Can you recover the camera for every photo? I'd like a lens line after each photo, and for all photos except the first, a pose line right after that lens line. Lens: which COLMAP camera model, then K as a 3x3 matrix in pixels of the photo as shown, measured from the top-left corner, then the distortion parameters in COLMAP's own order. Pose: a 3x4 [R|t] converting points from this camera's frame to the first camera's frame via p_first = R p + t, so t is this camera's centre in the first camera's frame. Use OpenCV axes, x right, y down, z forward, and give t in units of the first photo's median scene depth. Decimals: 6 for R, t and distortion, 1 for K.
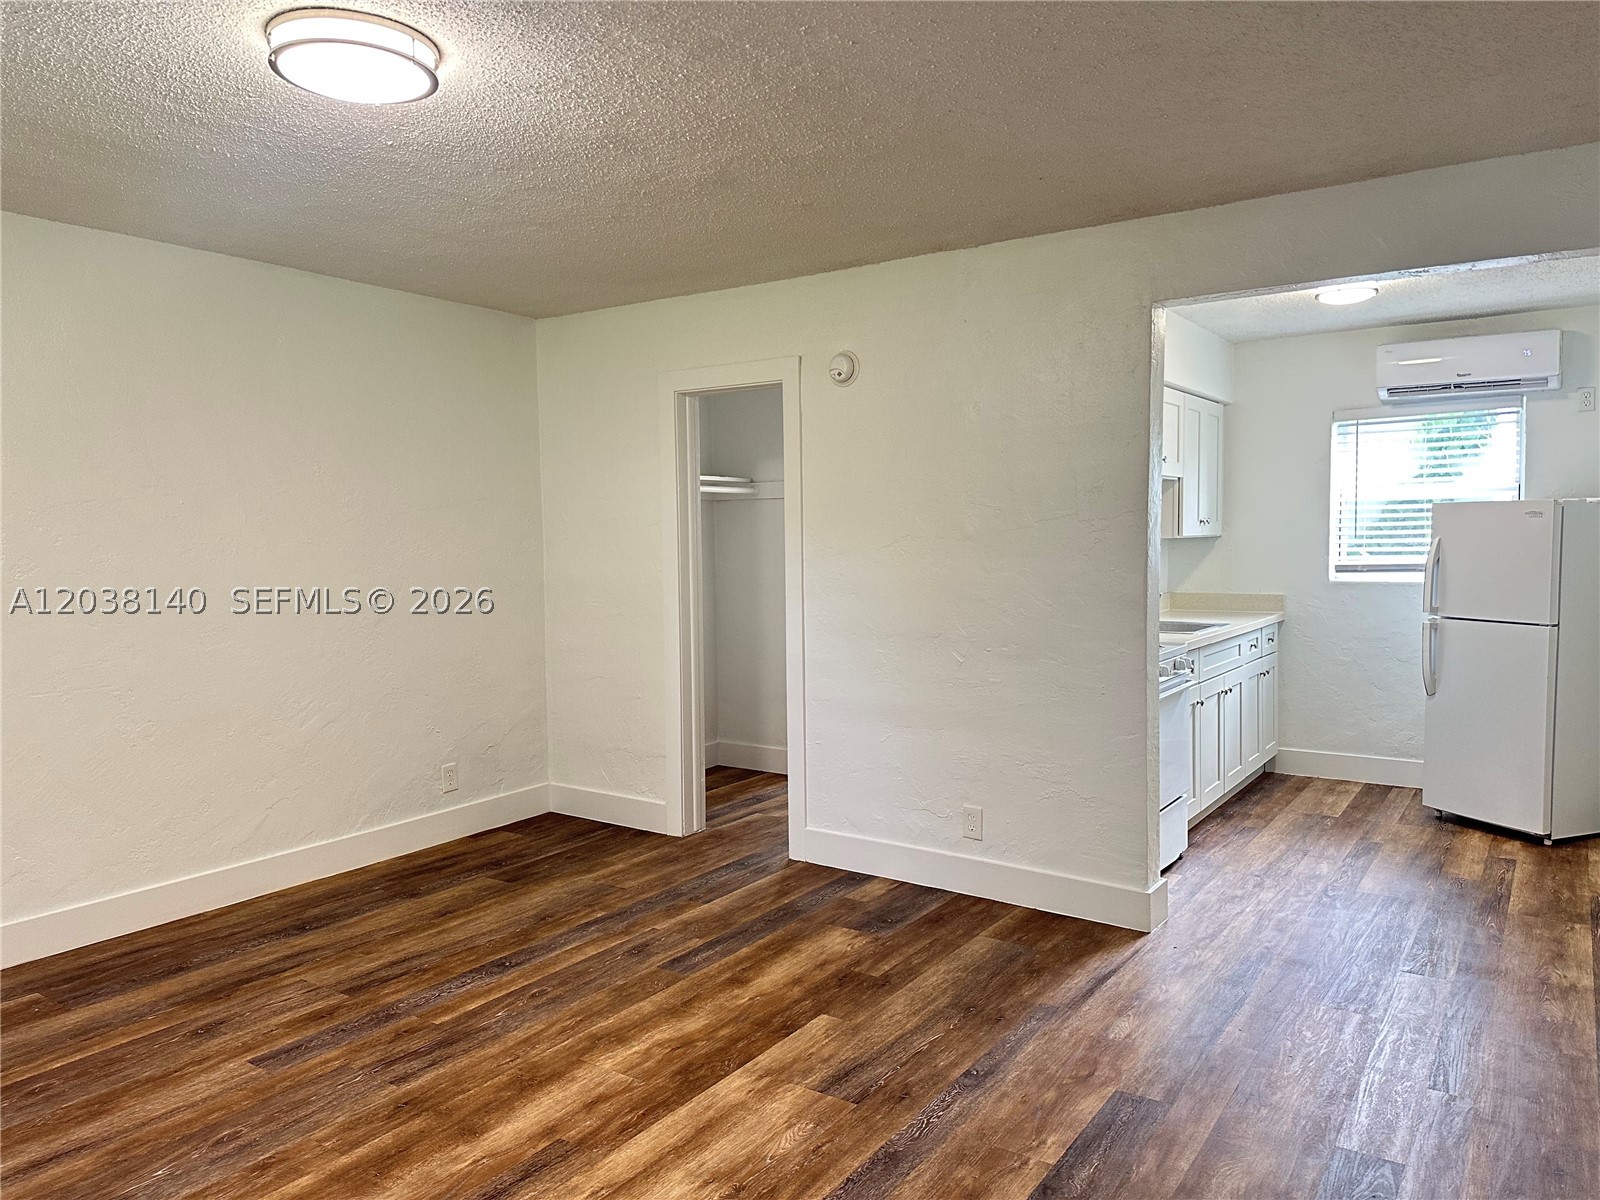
lens RADIAL K [[1125.1, 0, 805.6], [0, 1125.1, 589.1], [0, 0, 1]] dist [0.050194, -0.065283]
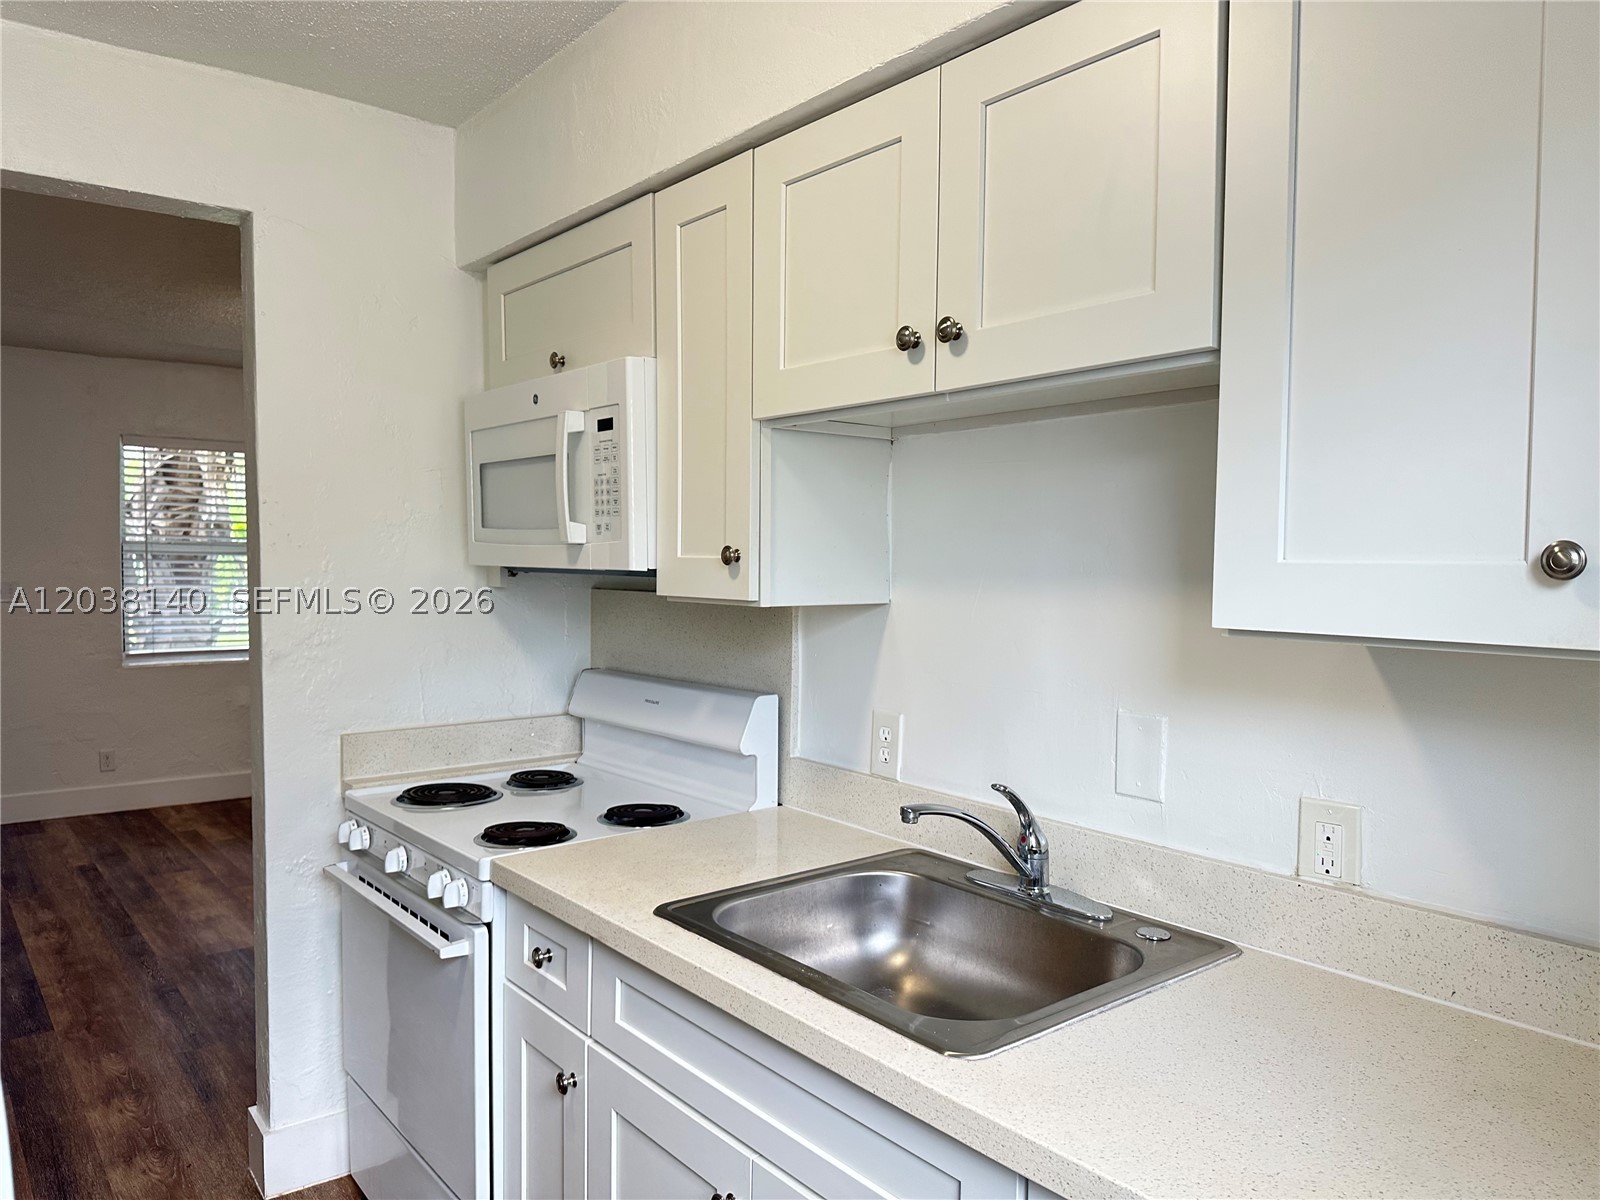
lens RADIAL K [[1125.1, 0, 804.0], [0, 1125.1, 595.7], [0, 0, 1]] dist [0.050194, -0.065283]
pose [[-0.290997, 0.045193, -0.955656, 0.889980], [-0.051310, 0.996709, 0.062758, -0.101924], [0.955347, 0.067297, -0.287721, 1.577900]]
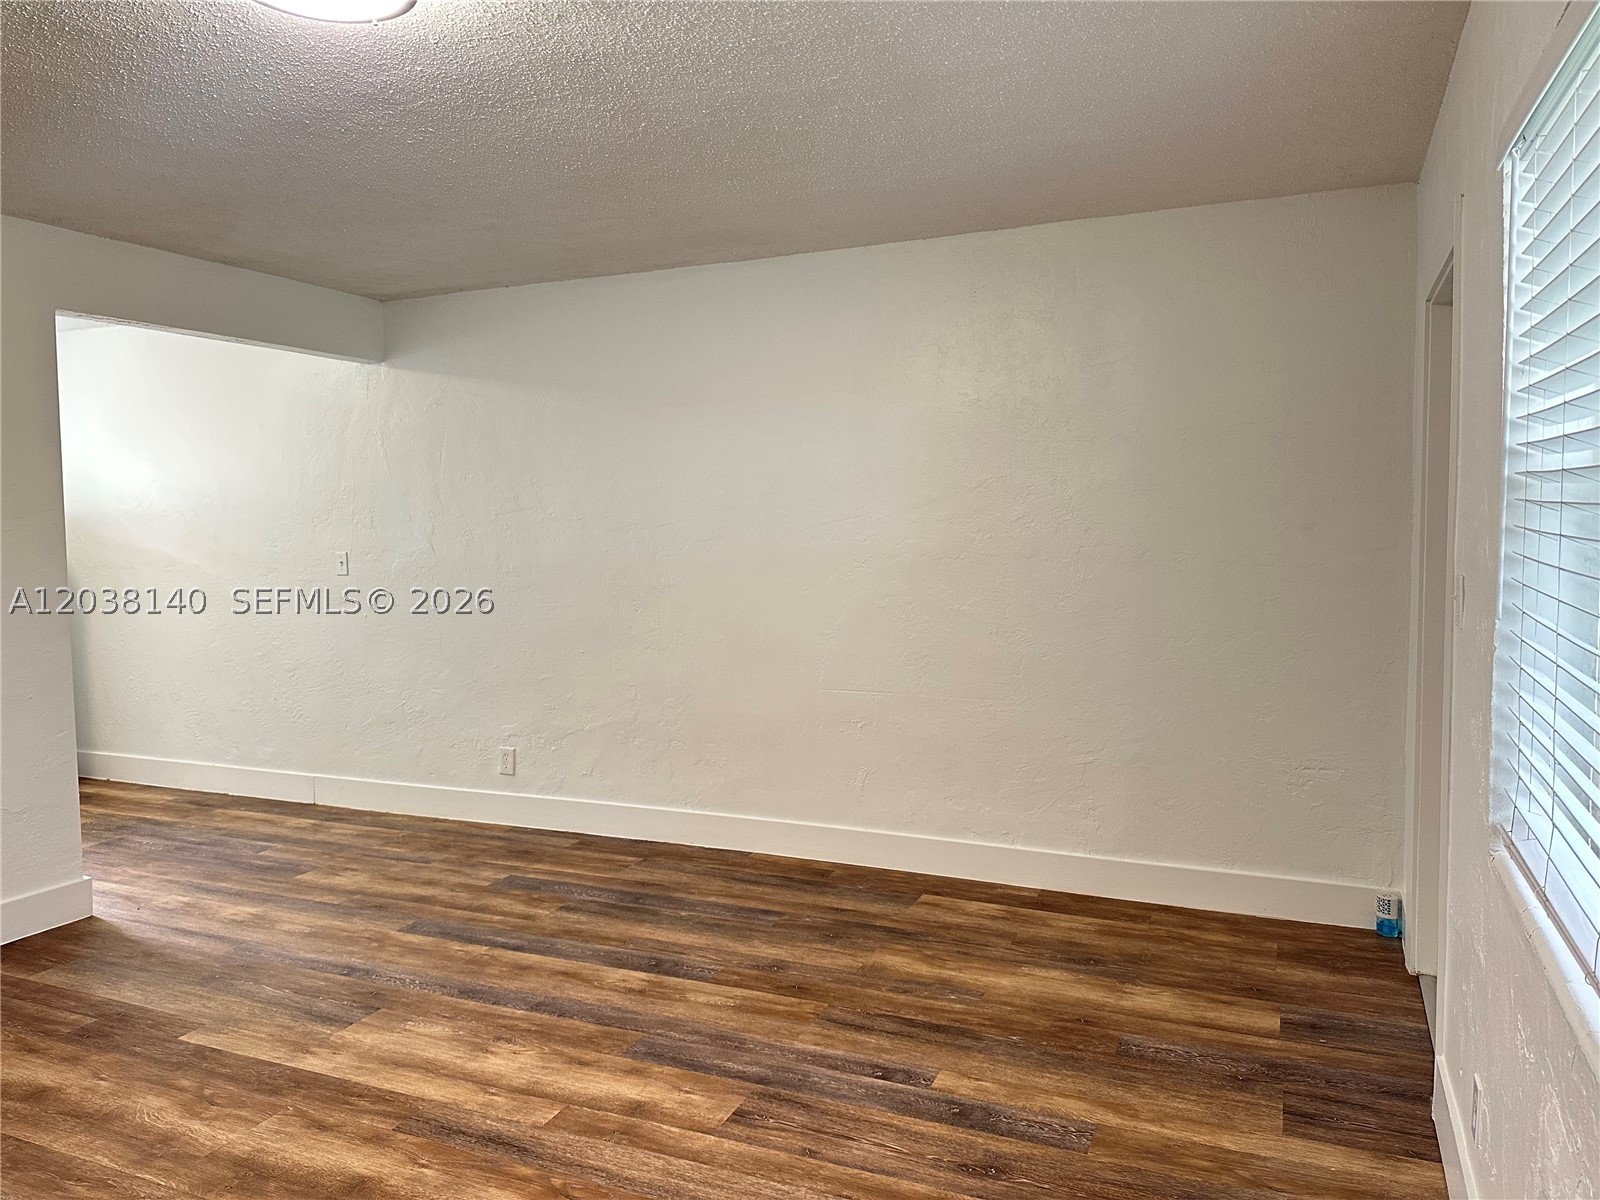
lens RADIAL K [[1125.1, 0, 796.9], [0, 1125.1, 594.4], [0, 0, 1]] dist [0.050194, -0.065283]
pose [[-0.181755, -0.055492, 0.981777, -0.876143], [0.062774, 0.995715, 0.067901, -0.023516], [-0.981338, 0.073971, -0.177493, 0.558766]]
